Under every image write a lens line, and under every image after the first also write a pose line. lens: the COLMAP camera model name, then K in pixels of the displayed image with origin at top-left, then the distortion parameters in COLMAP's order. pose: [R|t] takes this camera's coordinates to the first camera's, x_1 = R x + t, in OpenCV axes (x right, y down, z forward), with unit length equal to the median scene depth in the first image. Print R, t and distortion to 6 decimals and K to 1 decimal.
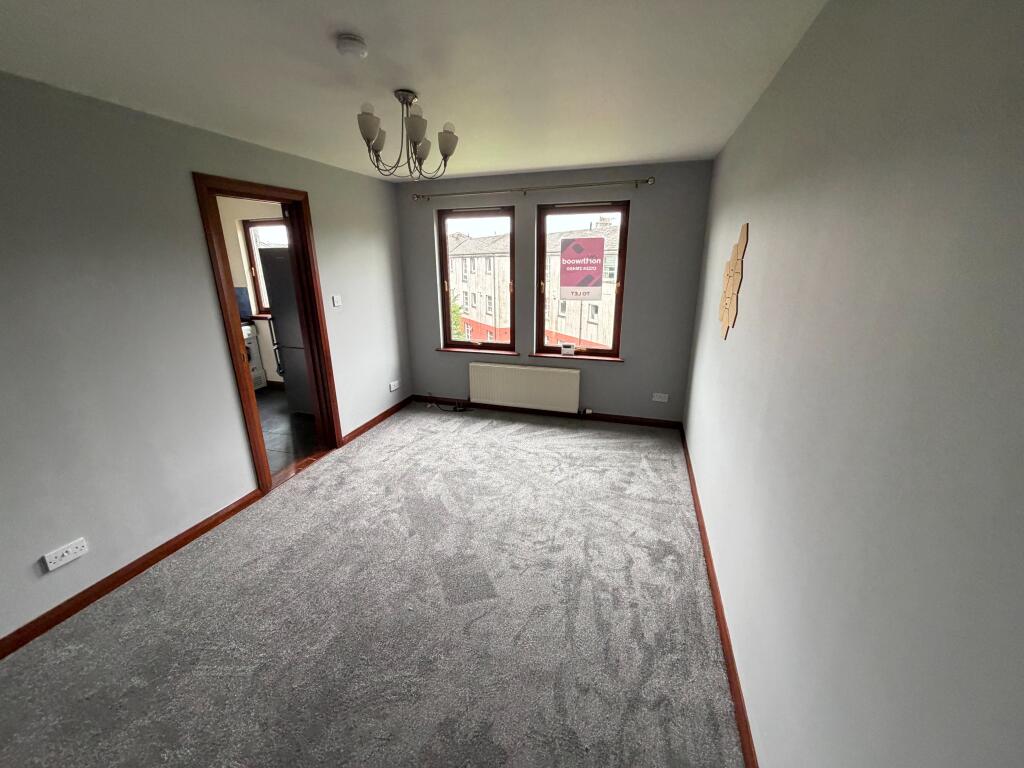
lens RADIAL K [[410.7, 0, 512.6], [0, 410.7, 385.0], [0, 0, 1]] dist [-0.007443, 0.000941]
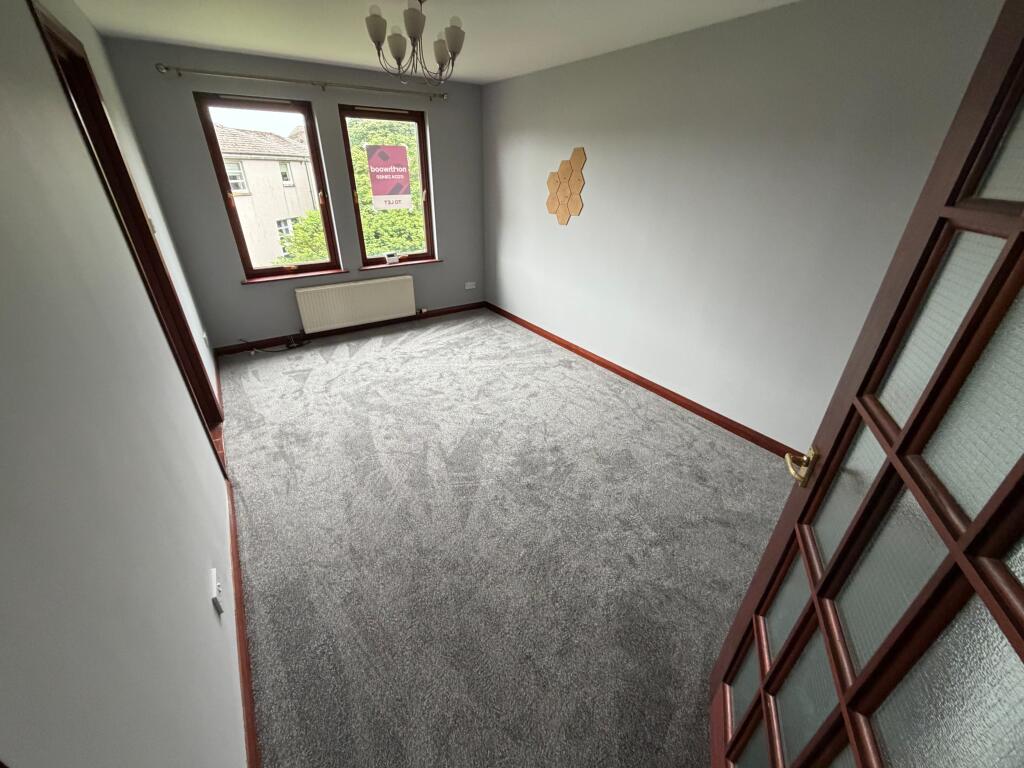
lens RADIAL K [[410.7, 0, 513.0], [0, 410.7, 387.6], [0, 0, 1]] dist [-0.007443, 0.000941]
pose [[0.611384, -0.358100, 0.705673, -0.659756], [0.211085, 0.933240, 0.290700, -0.018995], [-0.762662, -0.028772, 0.646157, 0.068481]]
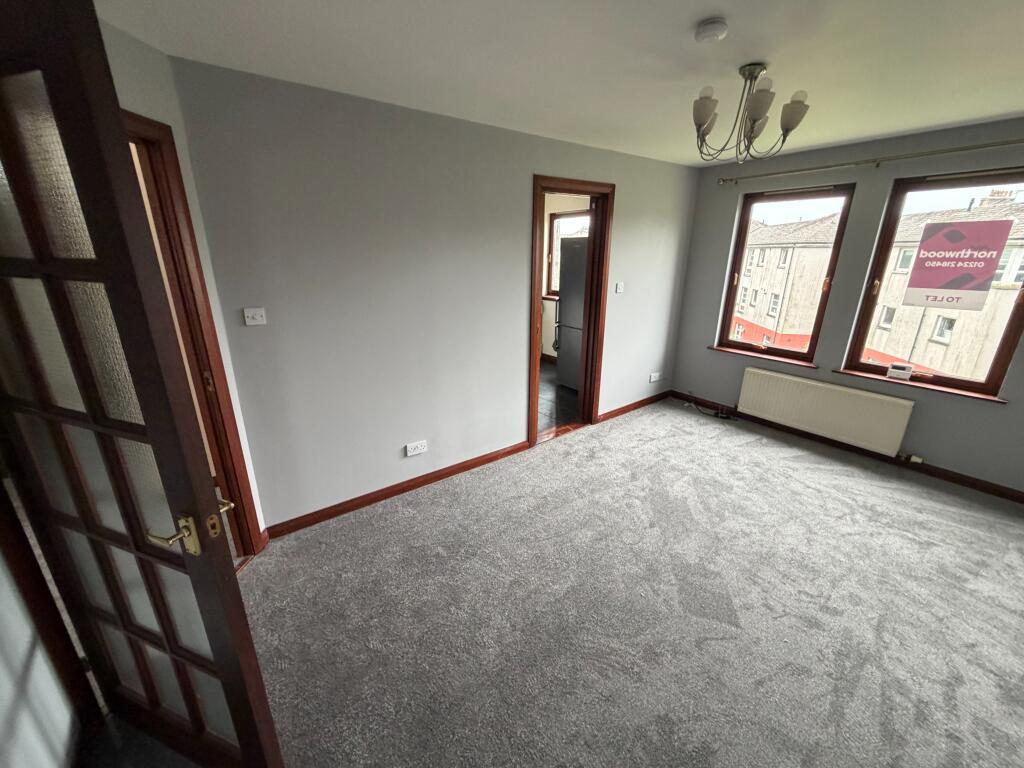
lens RADIAL K [[410.7, 0, 502.9], [0, 410.7, 384.9], [0, 0, 1]] dist [-0.007443, 0.000941]
pose [[0.807730, 0.192293, -0.557312, -0.036743], [-0.180104, 0.980604, 0.077314, 0.012073], [0.561369, 0.037925, 0.826696, -0.029570]]
